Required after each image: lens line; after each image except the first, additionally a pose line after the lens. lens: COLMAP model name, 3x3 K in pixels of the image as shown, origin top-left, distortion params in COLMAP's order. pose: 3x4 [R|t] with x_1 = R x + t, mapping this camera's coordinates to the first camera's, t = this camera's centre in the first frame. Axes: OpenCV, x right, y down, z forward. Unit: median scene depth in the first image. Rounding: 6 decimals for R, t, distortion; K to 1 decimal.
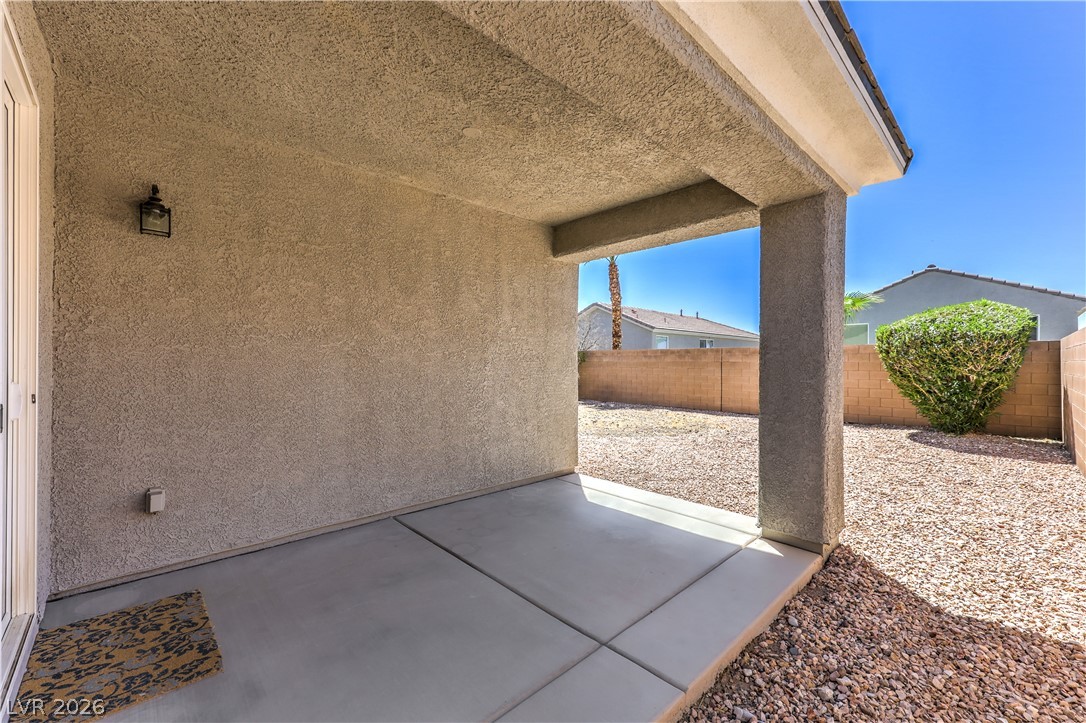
lens RADIAL K [[437.5, 0, 534.0], [0, 437.5, 361.7], [0, 0, 1]] dist [0.006283, 0.000458]
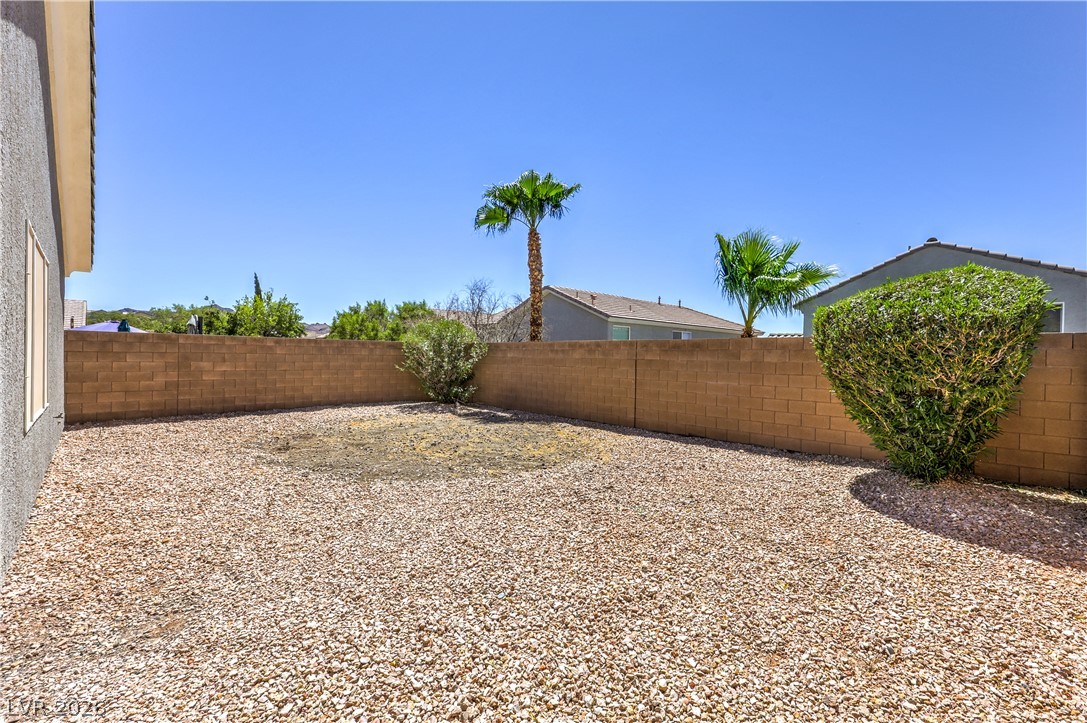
lens RADIAL K [[461.3, 0, 555.2], [0, 461.3, 359.1], [0, 0, 1]] dist [0.002791, 0.001020]
pose [[0.999786, 0.010794, 0.017667, 0.424407], [-0.010943, 0.999905, 0.008375, -0.007728], [-0.017575, -0.008567, 0.999809, 0.359512]]
